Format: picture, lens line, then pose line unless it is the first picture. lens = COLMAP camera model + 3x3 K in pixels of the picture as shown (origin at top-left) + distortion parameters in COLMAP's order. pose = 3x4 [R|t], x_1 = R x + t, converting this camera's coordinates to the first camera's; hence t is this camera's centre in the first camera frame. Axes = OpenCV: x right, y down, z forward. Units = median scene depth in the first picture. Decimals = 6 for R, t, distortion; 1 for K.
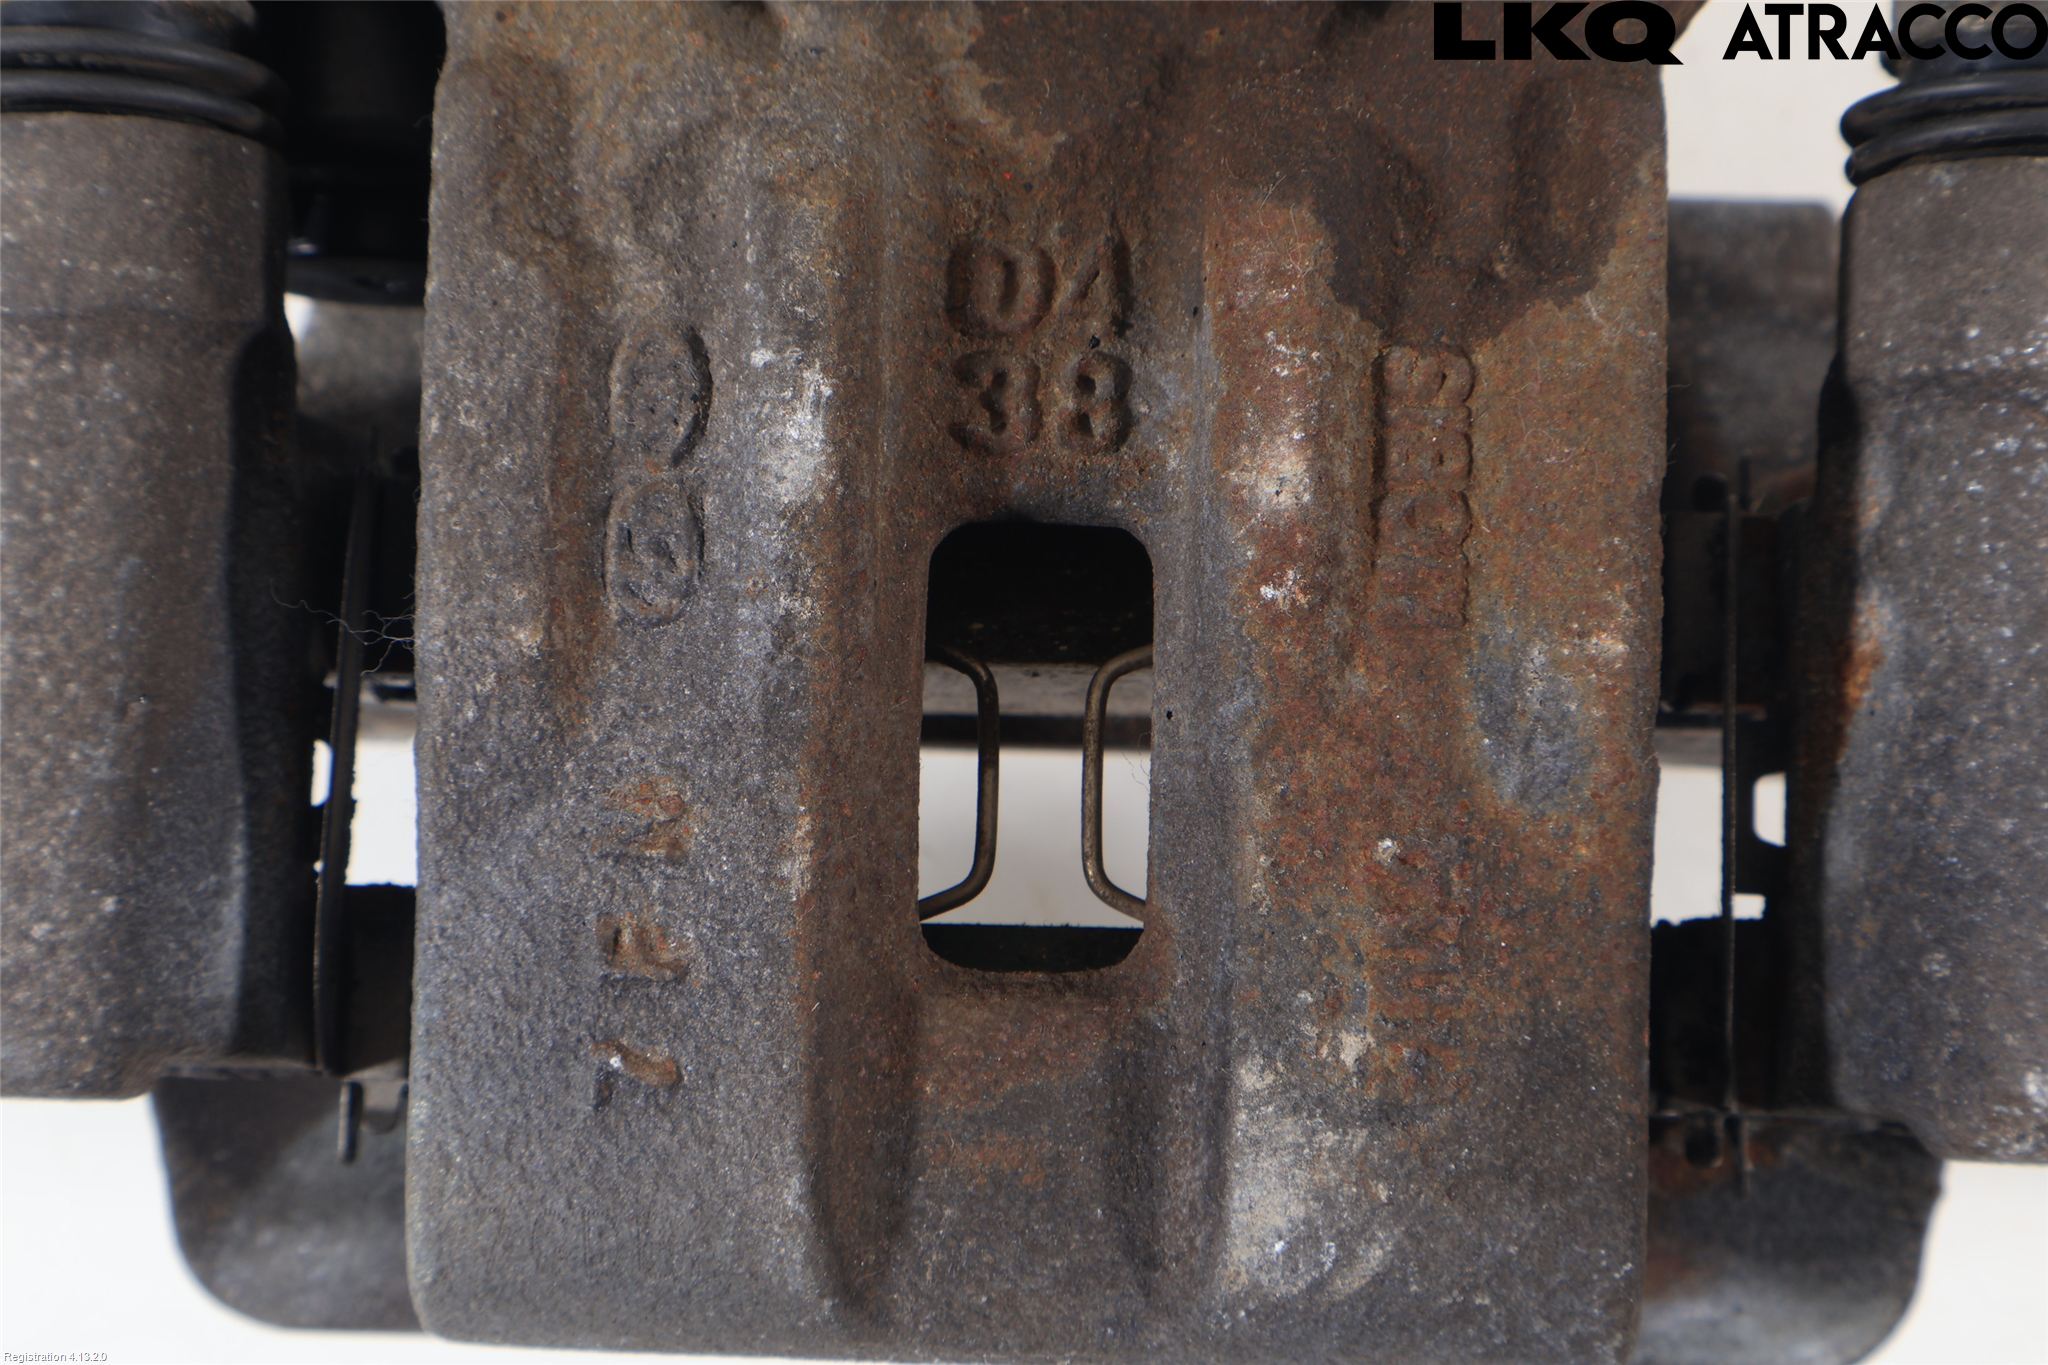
lens RADIAL K [[4138.5, 0, 1029.6], [0, 4138.5, 680.4], [0, 0, 1]] dist [0.034256, 0.000000]
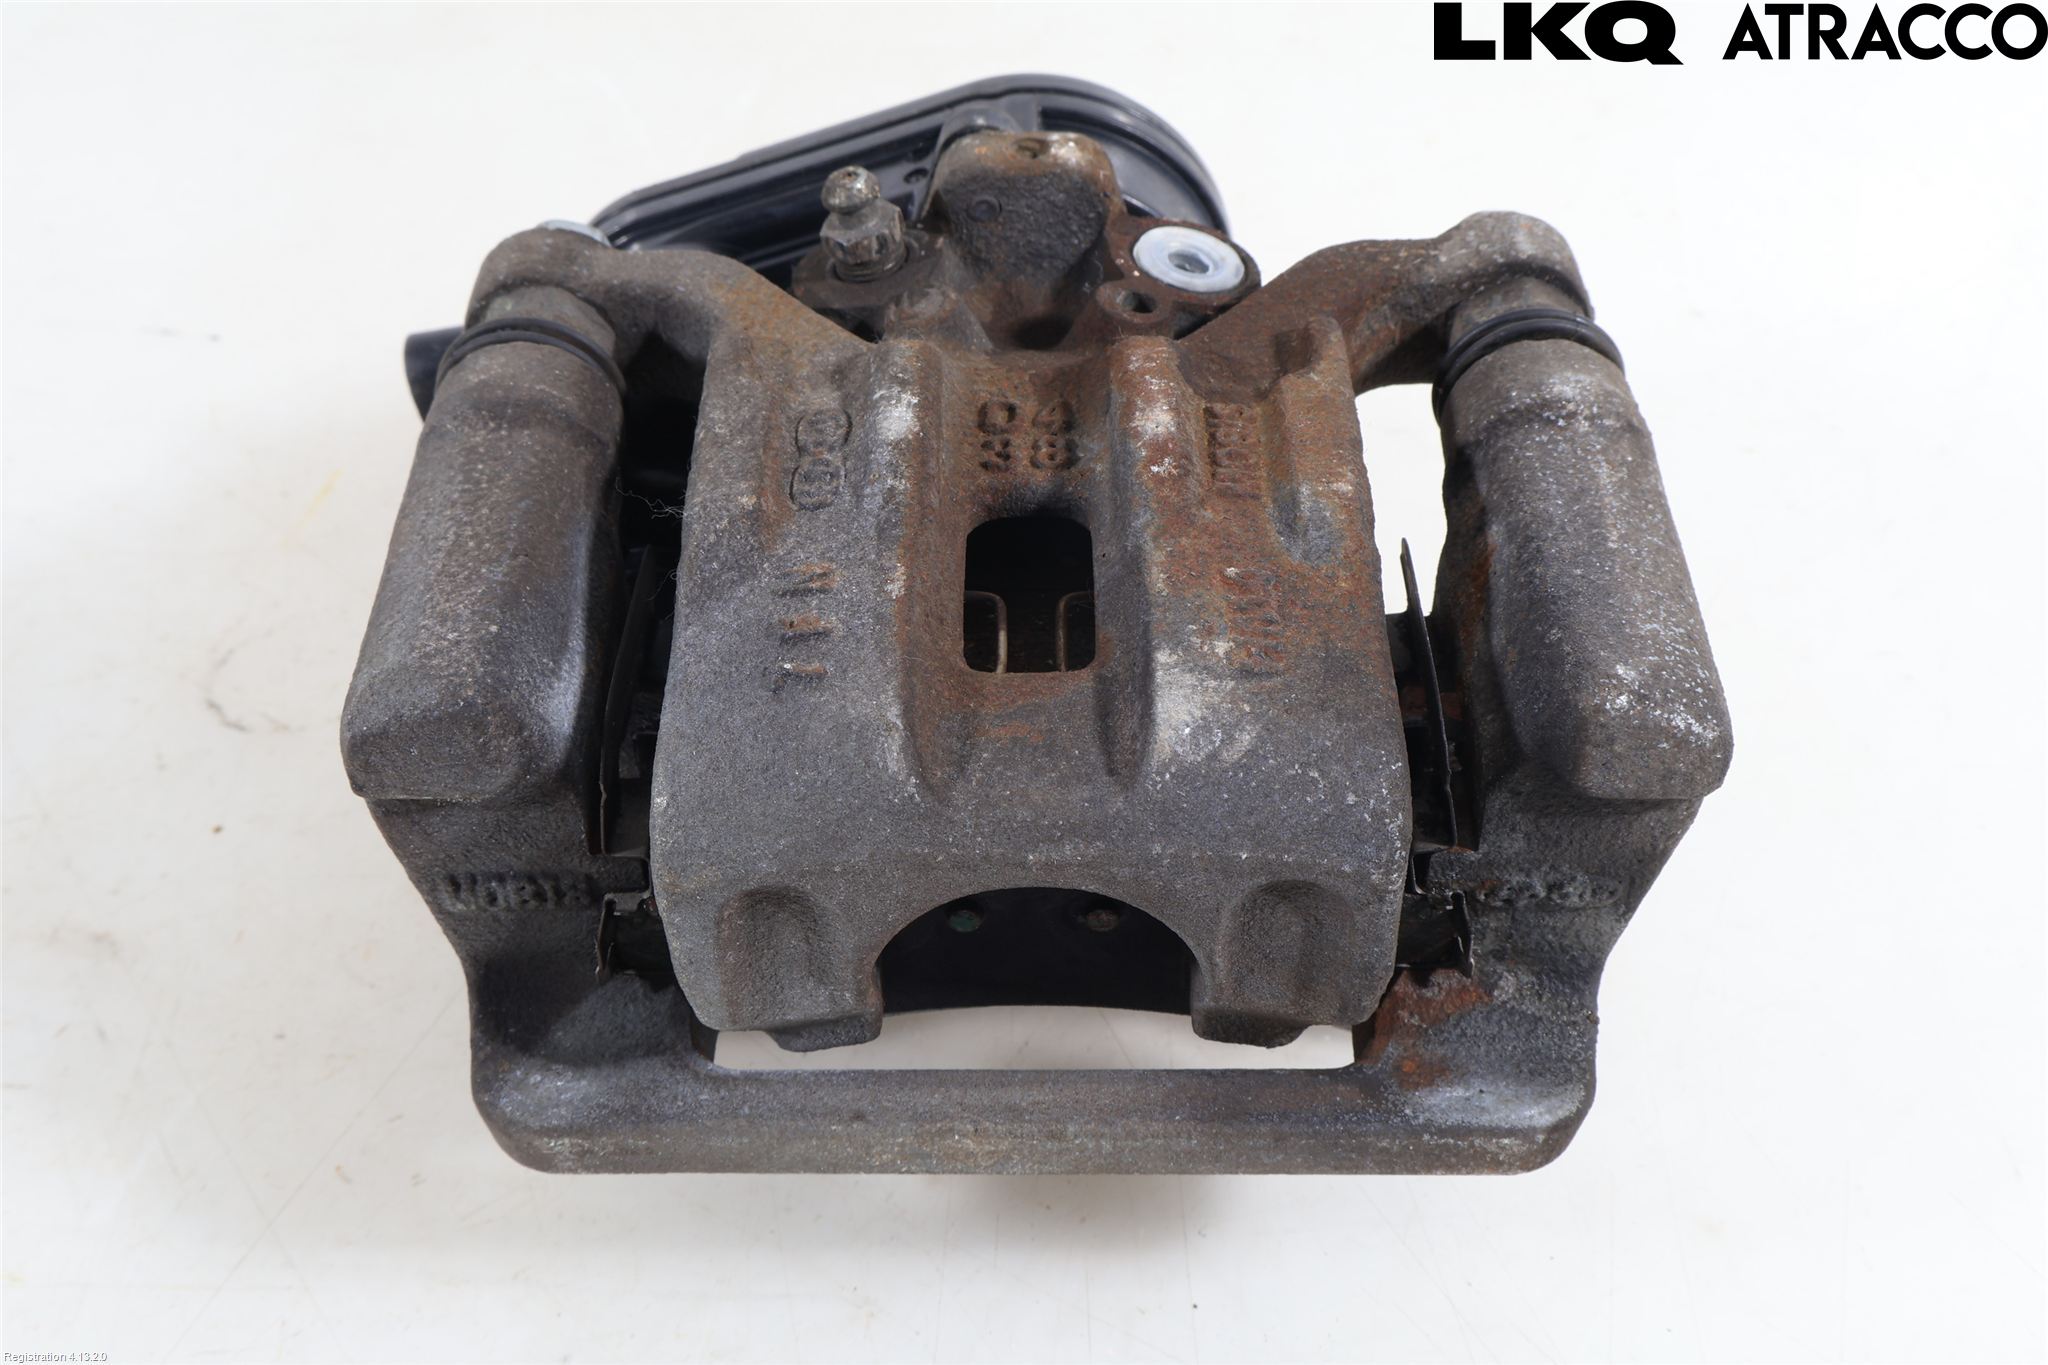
lens RADIAL K [[2365.3, 0, 1026.1], [0, 2365.3, 681.4], [0, 0, 1]] dist [0.004363, 0.000000]
pose [[0.999333, -0.005316, 0.036130, -0.037523], [0.027955, 0.747922, -0.663198, 0.735846], [-0.023497, 0.663766, 0.747571, 0.279739]]
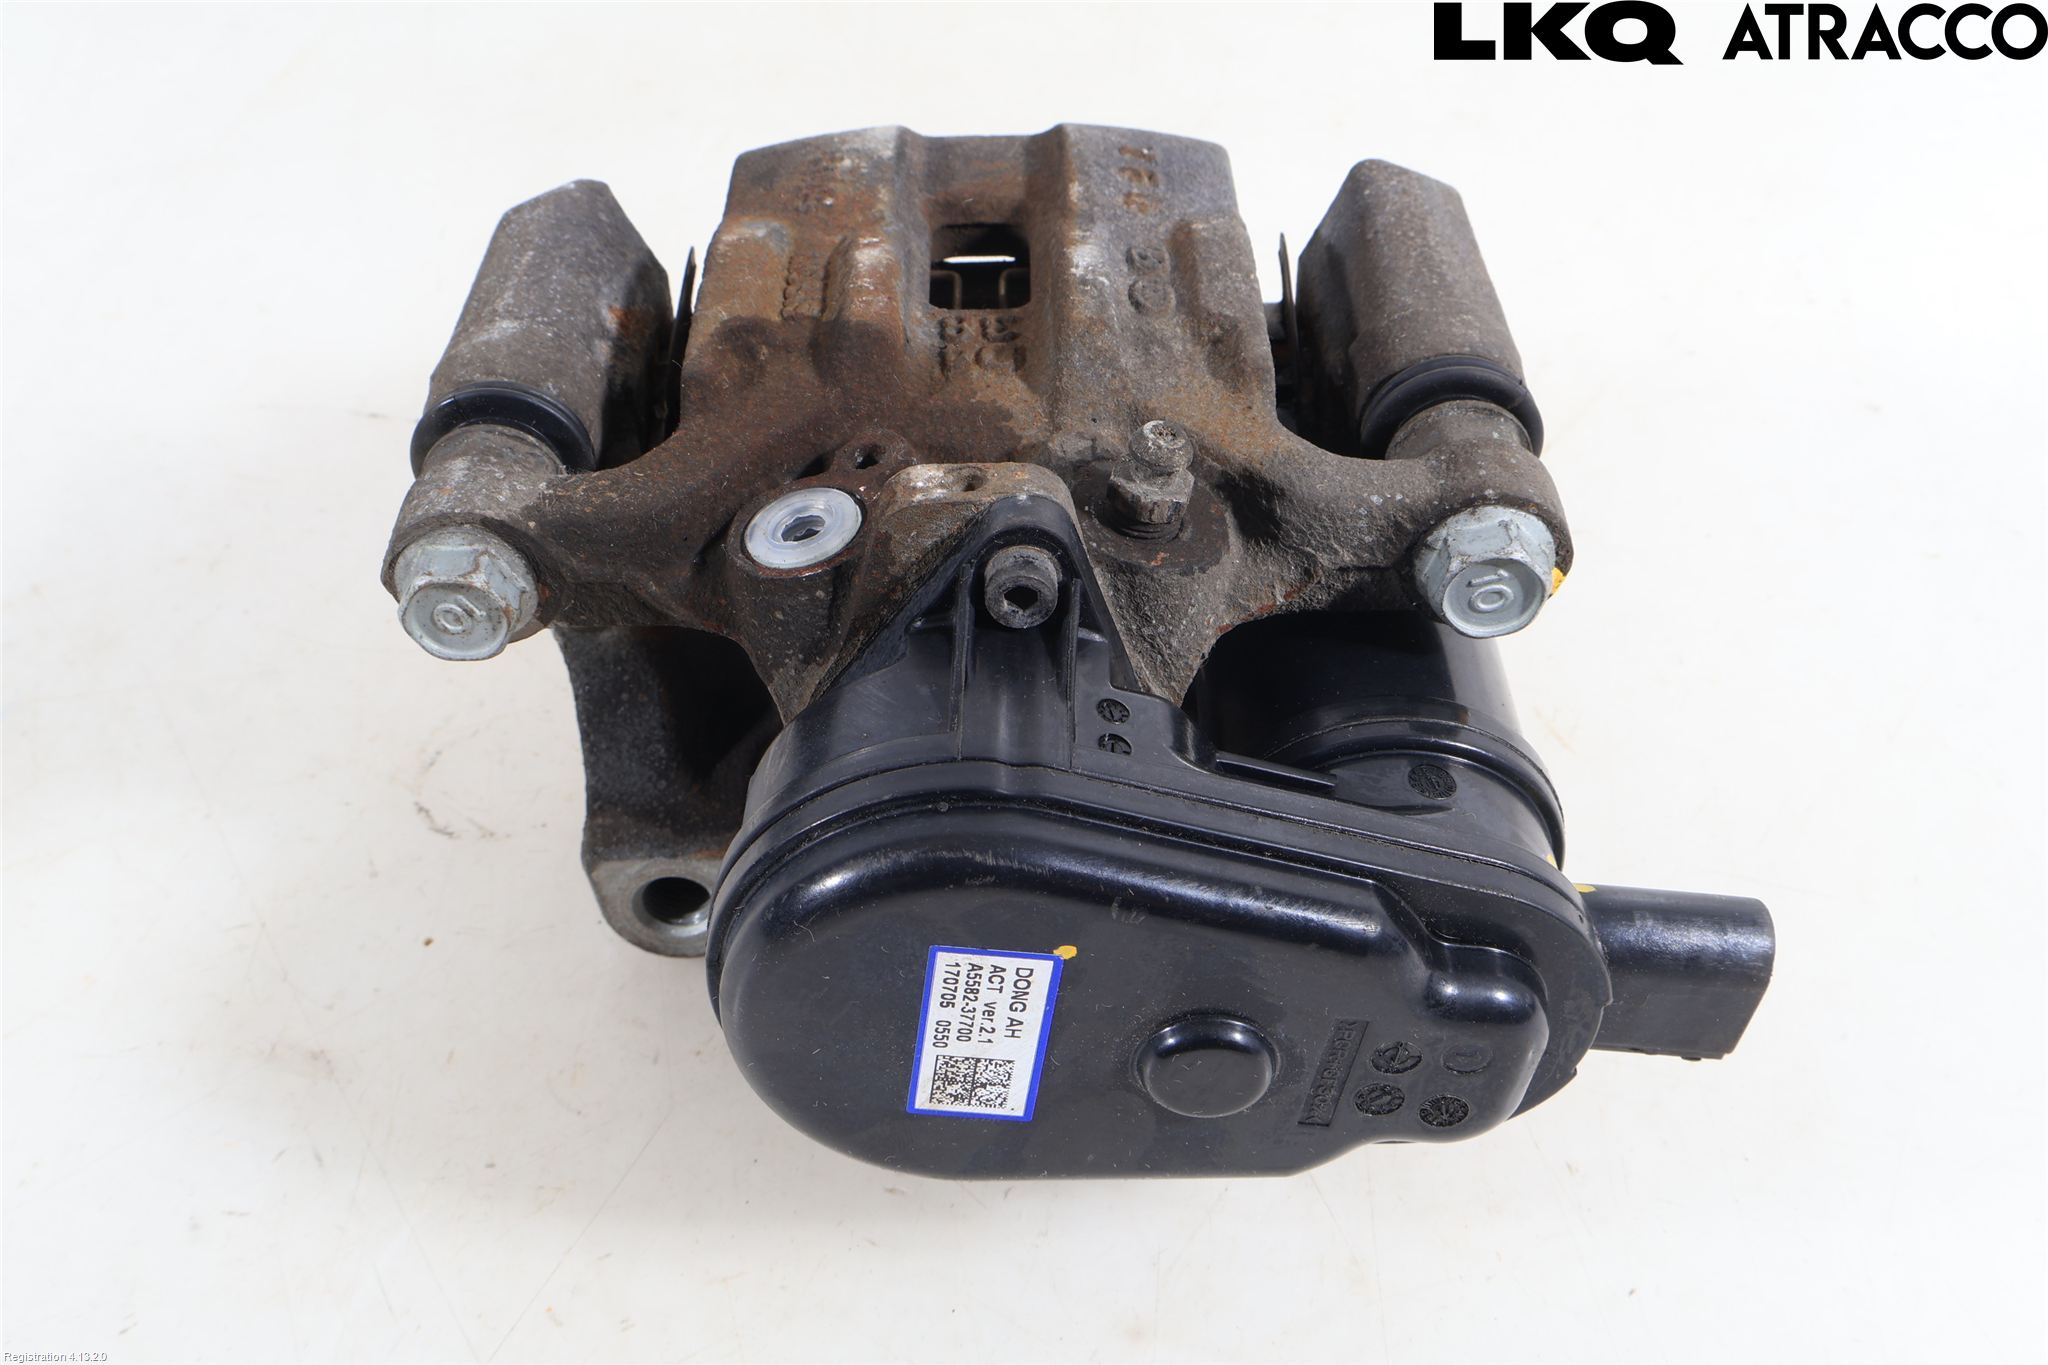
lens RADIAL K [[2196.9, 0, 1024.1], [0, 2196.9, 679.8], [0, 0, 1]] dist [-0.019736, 0.000000]
pose [[-0.998136, 0.060732, 0.006008, -0.016719], [-0.029594, -0.567756, 0.822665, -1.150933], [0.053373, 0.820954, 0.568495, 0.511121]]
